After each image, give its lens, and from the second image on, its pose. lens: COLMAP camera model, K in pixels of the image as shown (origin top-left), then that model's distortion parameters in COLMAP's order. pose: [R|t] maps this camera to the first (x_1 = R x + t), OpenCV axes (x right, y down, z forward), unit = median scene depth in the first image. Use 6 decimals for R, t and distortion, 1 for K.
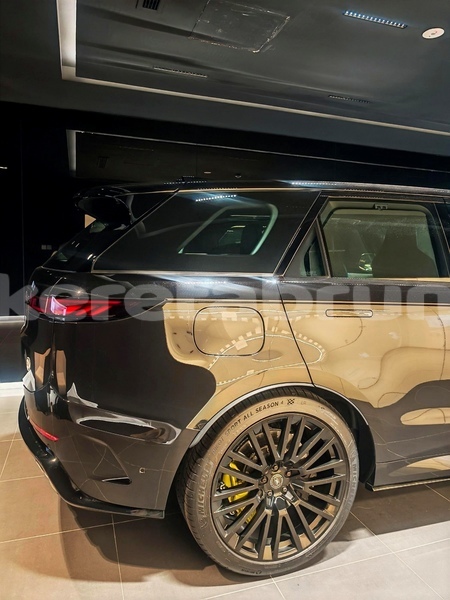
lens RADIAL K [[437.7, 0, 224.6], [0, 437.7, 301.0], [0, 0, 1]] dist [-0.002828, -0.012418]
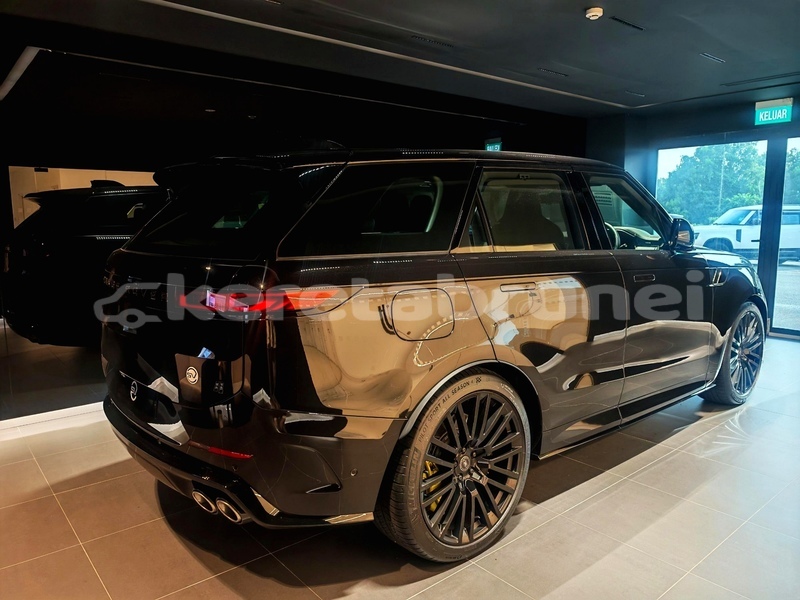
lens RADIAL K [[583.6, 0, 399.1], [0, 583.6, 302.8], [0, 0, 1]] dist [-0.002828, -0.012418]
pose [[0.932947, -0.078224, 0.351413, -0.439031], [0.062094, 0.996444, 0.056959, -0.027828], [-0.354619, -0.031320, 0.934486, -0.150300]]
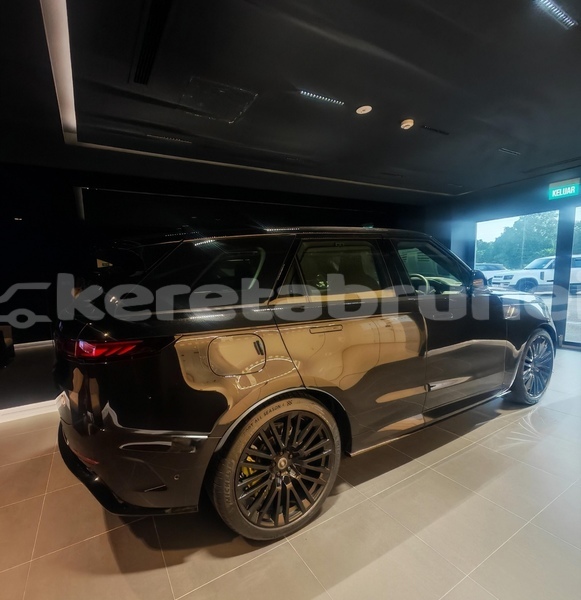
lens RADIAL K [[317.8, 0, 267.2], [0, 317.8, 320.9], [0, 0, 1]] dist [-0.002723, 0.000996]
pose [[0.981883, -0.089378, 0.167083, -0.044385], [0.082629, 0.995475, 0.046933, -0.054719], [-0.170522, -0.032277, 0.984825, 0.094585]]
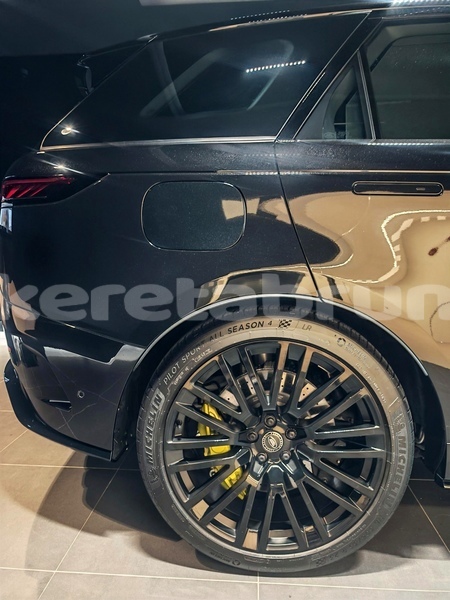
lens RADIAL K [[437.7, 0, 220.3], [0, 437.7, 307.0], [0, 0, 1]] dist [-0.002828, -0.012418]
pose [[0.915566, 0.031092, -0.400964, 0.307795], [-0.015904, 0.999026, 0.041153, 0.169549], [0.401853, -0.031301, 0.915169, 0.336326]]
